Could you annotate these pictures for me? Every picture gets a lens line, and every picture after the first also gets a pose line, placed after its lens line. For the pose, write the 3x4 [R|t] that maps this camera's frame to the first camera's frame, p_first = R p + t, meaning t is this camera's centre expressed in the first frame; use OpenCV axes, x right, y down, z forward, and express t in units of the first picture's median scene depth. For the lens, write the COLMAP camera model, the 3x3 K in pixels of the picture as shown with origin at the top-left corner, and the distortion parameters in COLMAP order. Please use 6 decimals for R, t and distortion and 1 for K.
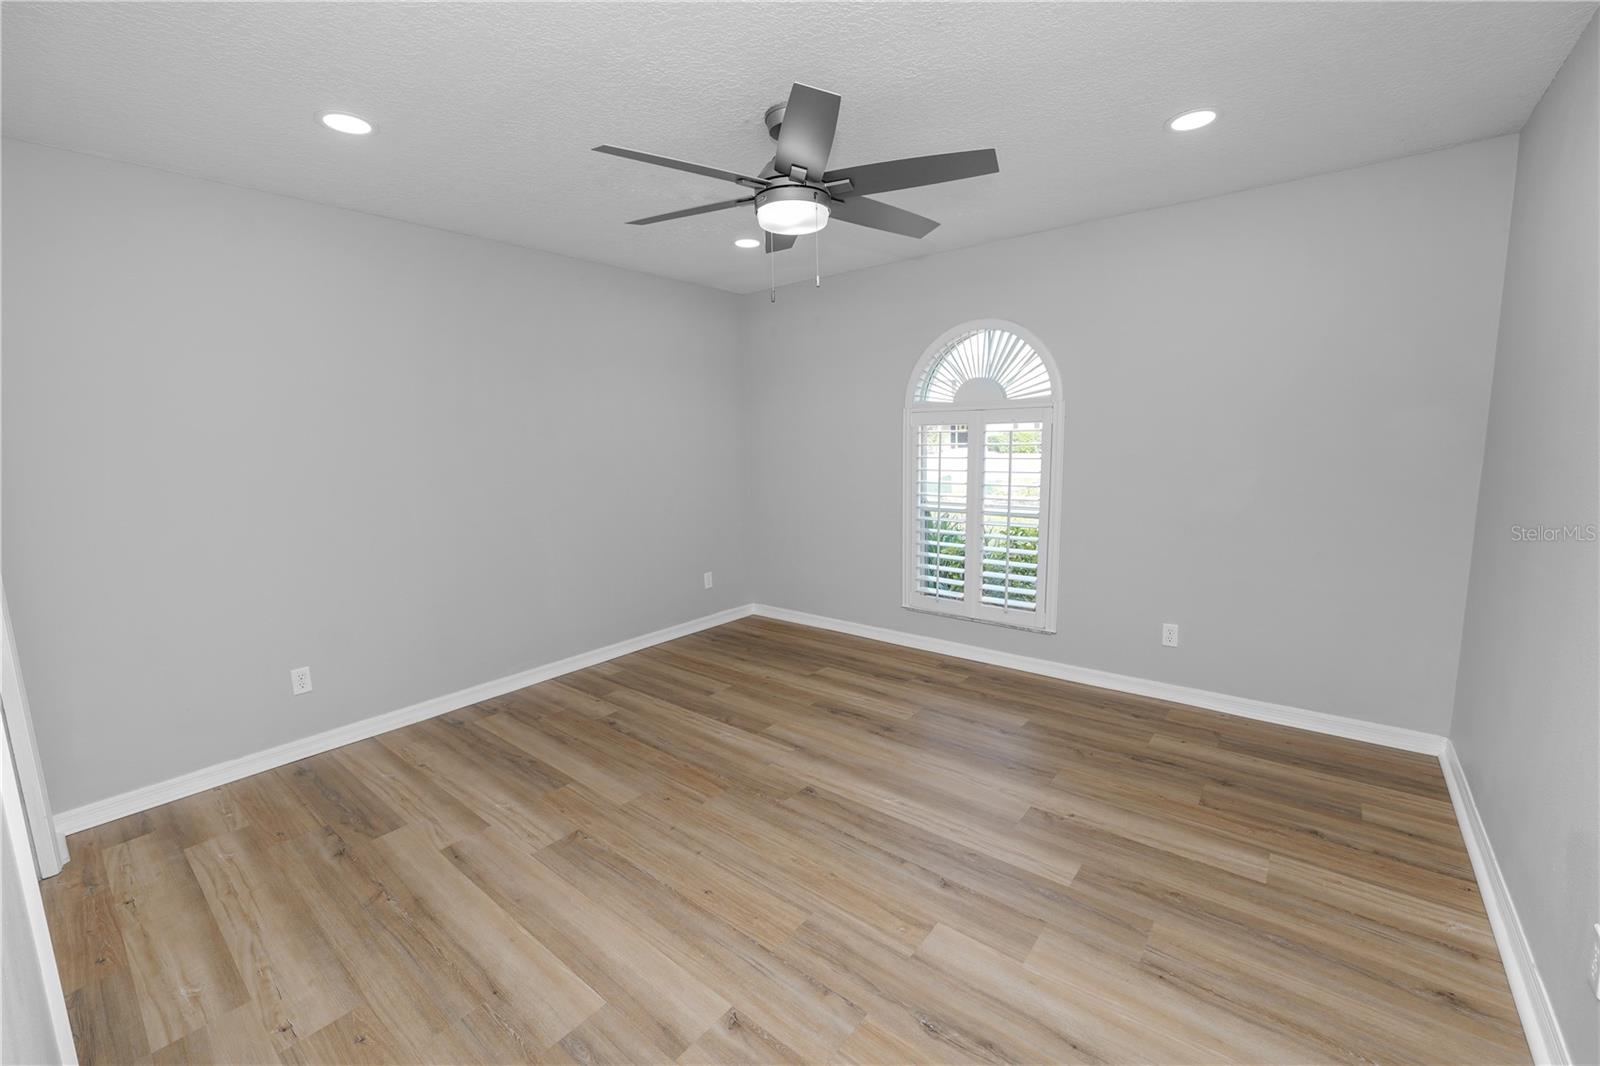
lens RADIAL K [[650.8, 0, 796.2], [0, 650.8, 534.2], [0, 0, 1]] dist [-0.001837, 0.000448]
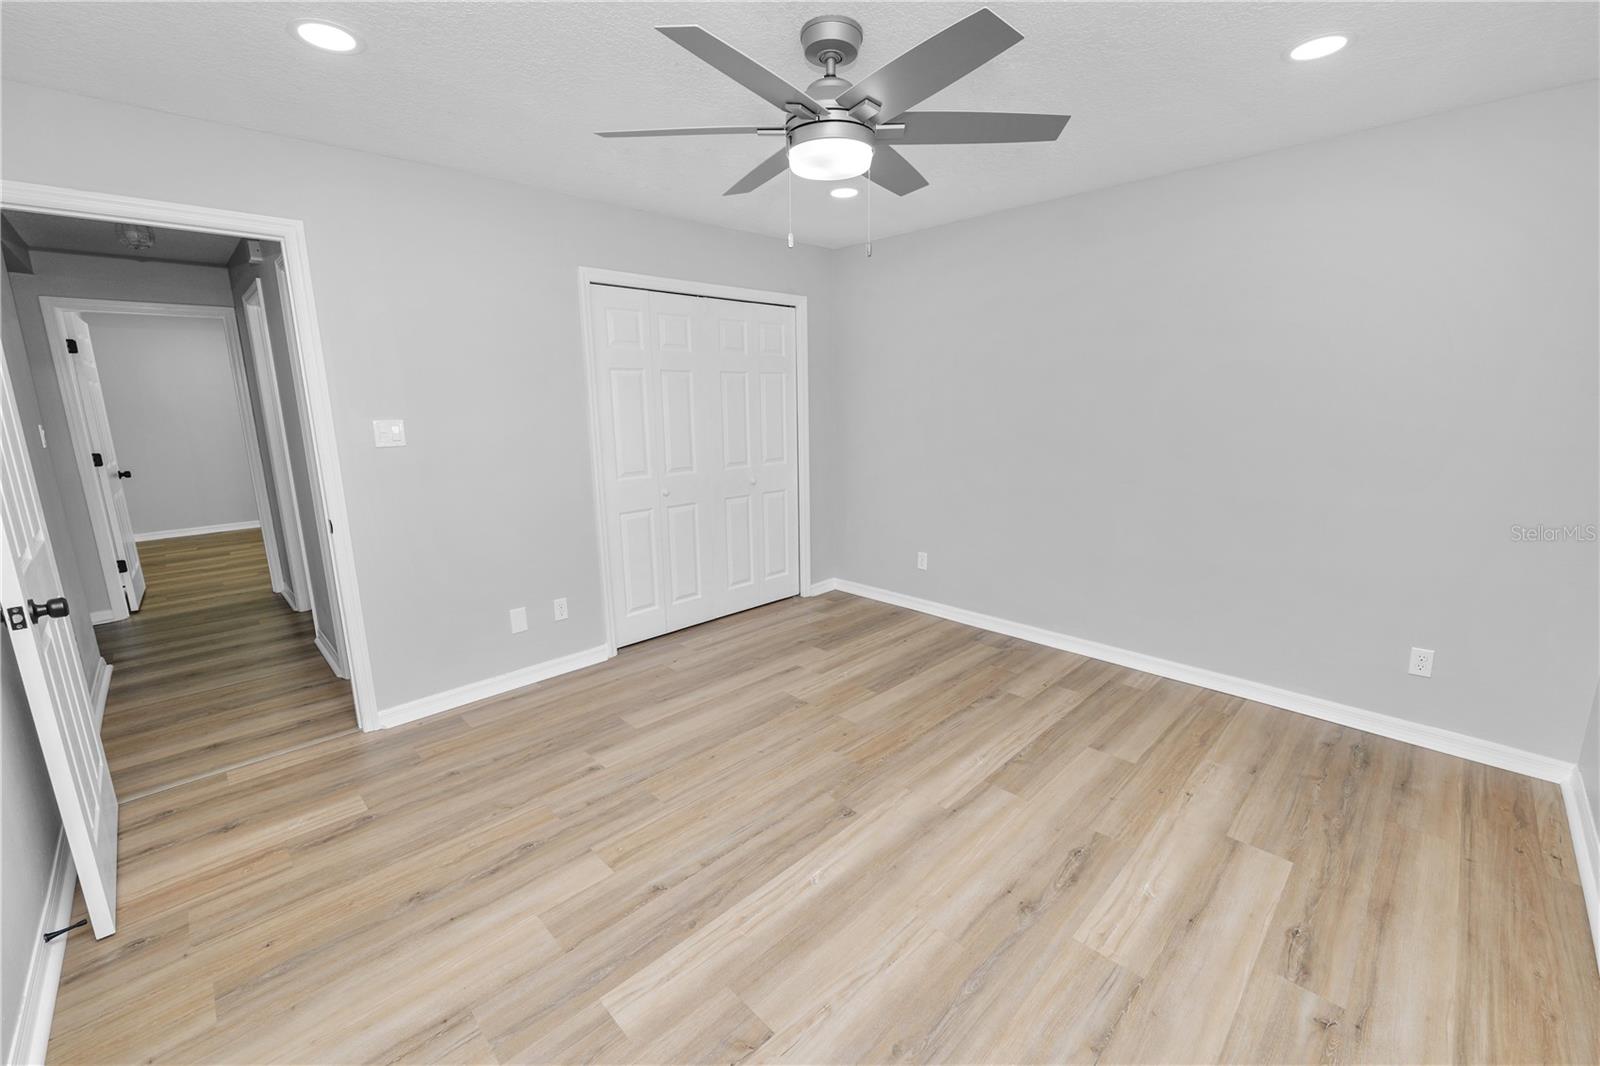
lens RADIAL K [[650.8, 0, 805.1], [0, 650.8, 526.5], [0, 0, 1]] dist [-0.001837, 0.000448]
pose [[-0.103004, 0.219021, -0.970268, 0.718192], [-0.128795, 0.964308, 0.231349, -0.166677], [0.986307, 0.148796, -0.071119, 0.838255]]
